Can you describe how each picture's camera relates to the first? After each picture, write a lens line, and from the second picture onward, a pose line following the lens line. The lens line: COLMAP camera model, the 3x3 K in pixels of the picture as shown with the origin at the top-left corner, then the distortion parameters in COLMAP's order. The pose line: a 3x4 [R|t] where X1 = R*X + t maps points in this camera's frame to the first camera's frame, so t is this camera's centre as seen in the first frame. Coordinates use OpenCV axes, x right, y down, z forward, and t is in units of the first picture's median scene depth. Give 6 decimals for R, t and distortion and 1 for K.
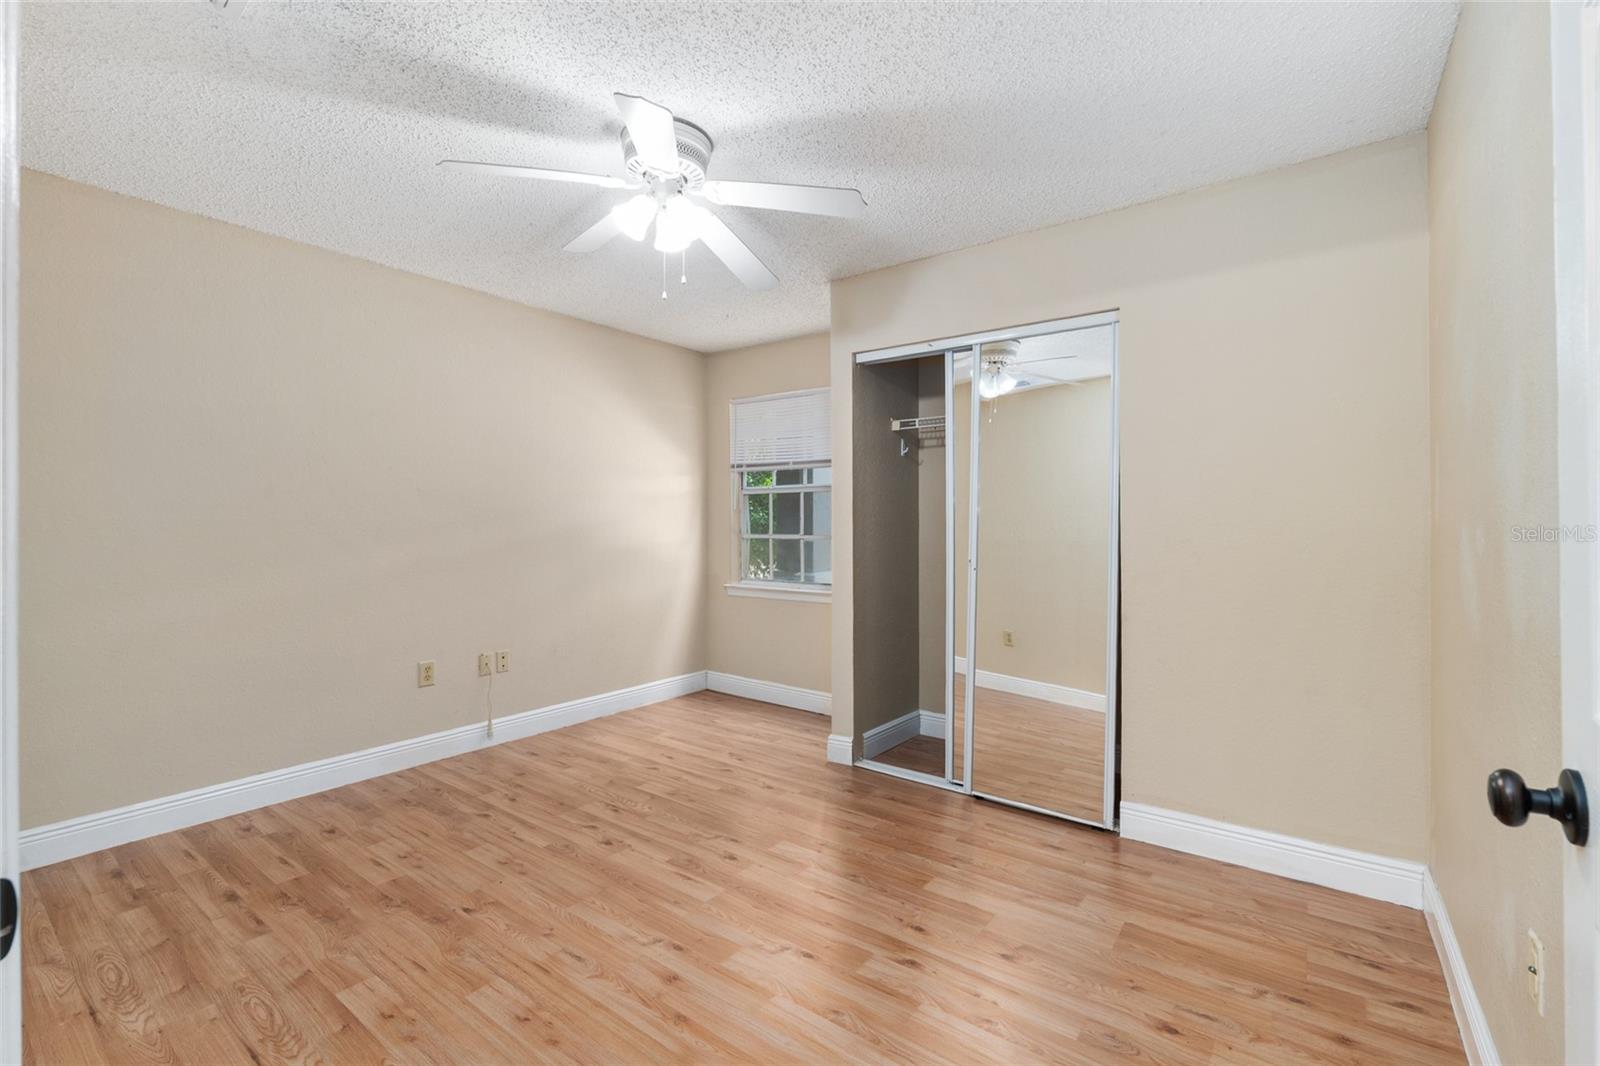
lens RADIAL K [[693.2, 0, 802.2], [0, 693.2, 515.3], [0, 0, 1]] dist [-0.010203, 0.000056]
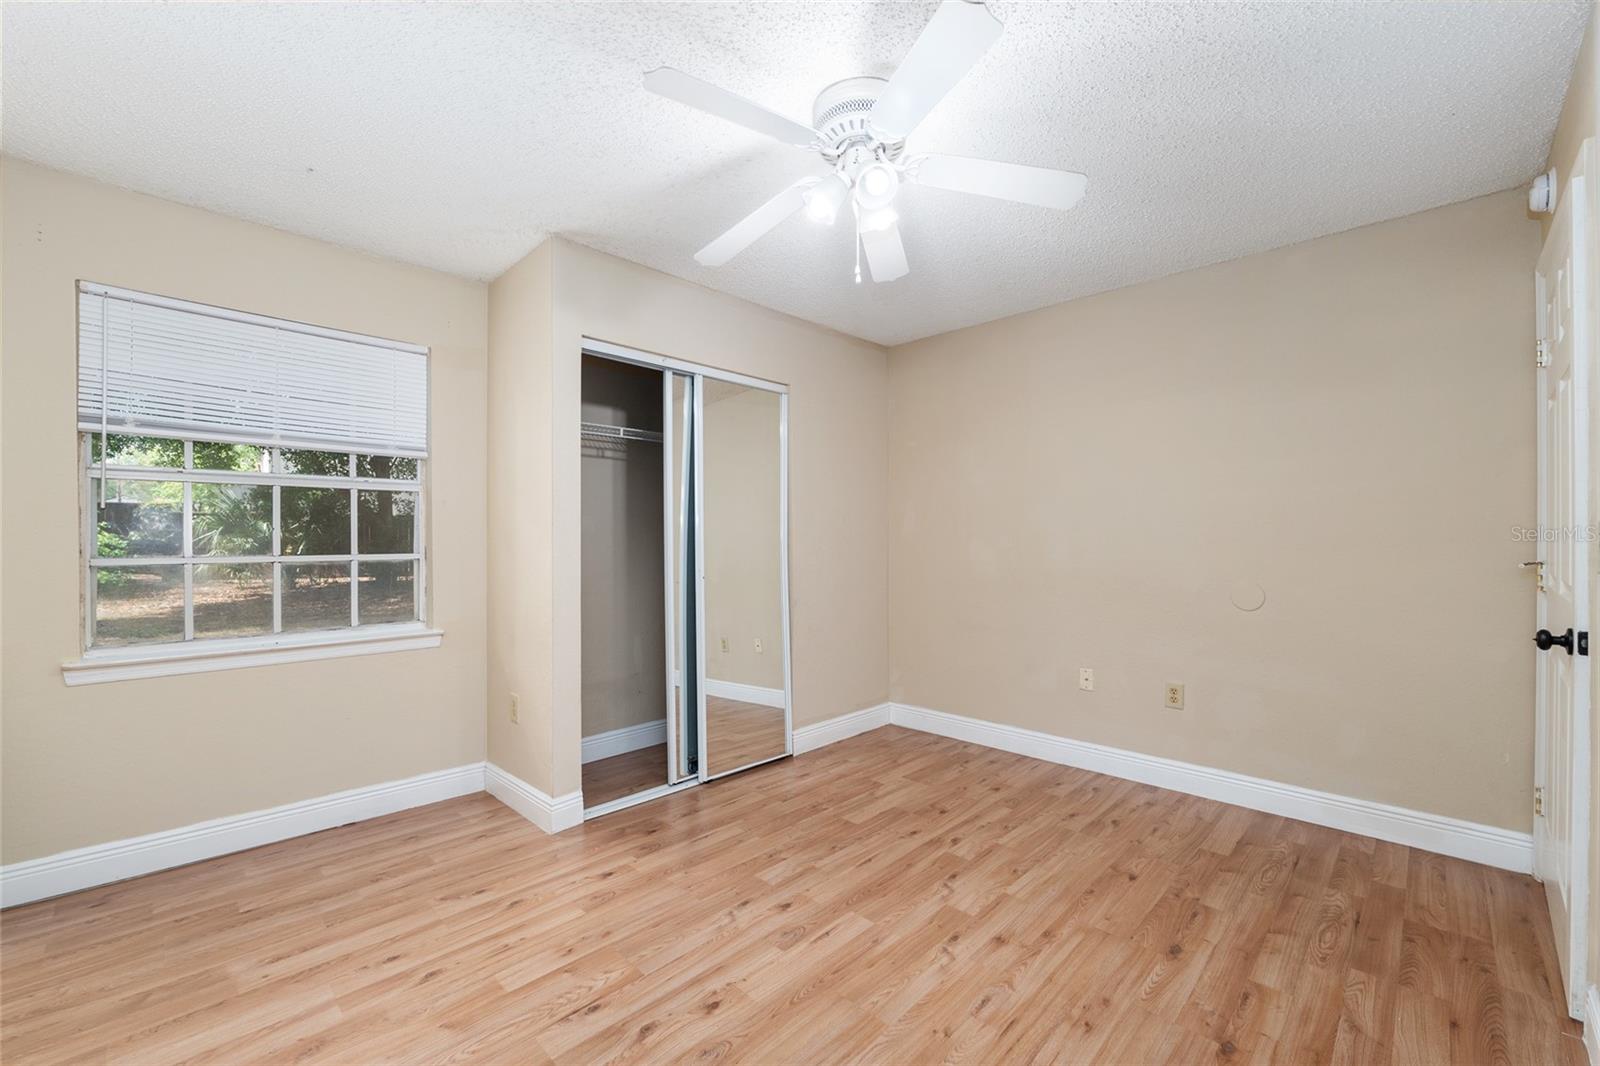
lens RADIAL K [[653.5, 0, 796.4], [0, 653.5, 540.7], [0, 0, 1]] dist [-0.012676, 0.000275]
pose [[0.136976, -0.002072, 0.990572, -0.798448], [-0.009570, 0.999948, 0.003415, 0.012528], [-0.990528, -0.009947, 0.136950, 0.741268]]
